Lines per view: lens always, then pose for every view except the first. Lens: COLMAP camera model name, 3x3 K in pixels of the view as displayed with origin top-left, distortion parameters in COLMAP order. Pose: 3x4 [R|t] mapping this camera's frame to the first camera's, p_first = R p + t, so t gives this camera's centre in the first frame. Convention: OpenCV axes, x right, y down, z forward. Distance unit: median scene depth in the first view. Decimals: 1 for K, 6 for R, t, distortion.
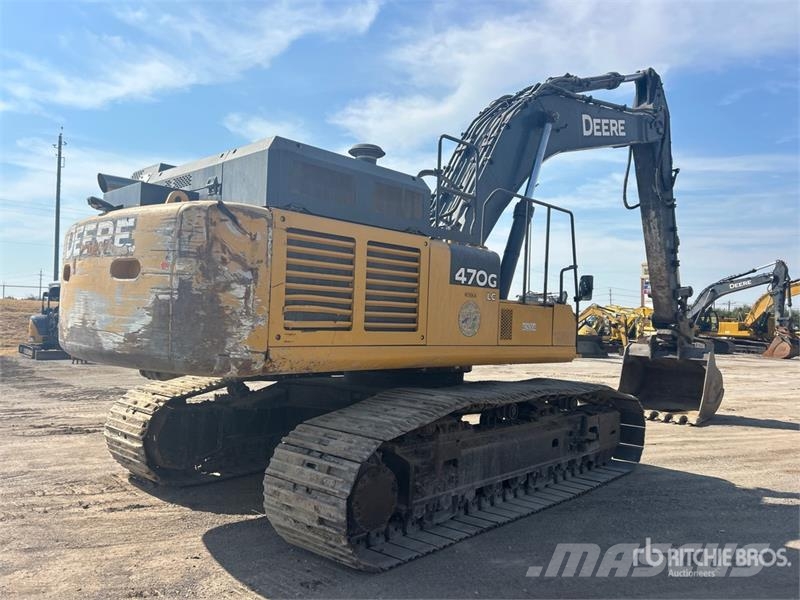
lens RADIAL K [[612.2, 0, 401.3], [0, 612.2, 318.7], [0, 0, 1]] dist [0.017302, -0.007251]
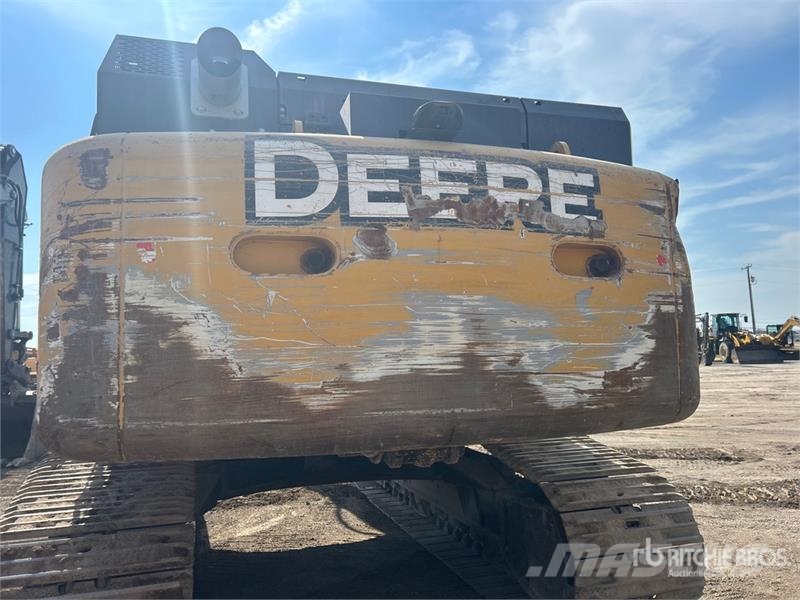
lens RADIAL K [[612.2, 0, 401.3], [0, 612.2, 318.7], [0, 0, 1]] dist [0.017302, -0.007251]
pose [[0.537206, 0.015710, 0.843304, -1.017799], [0.046417, 0.997761, -0.048156, -0.006912], [-0.842173, 0.065014, 0.535274, 0.845734]]
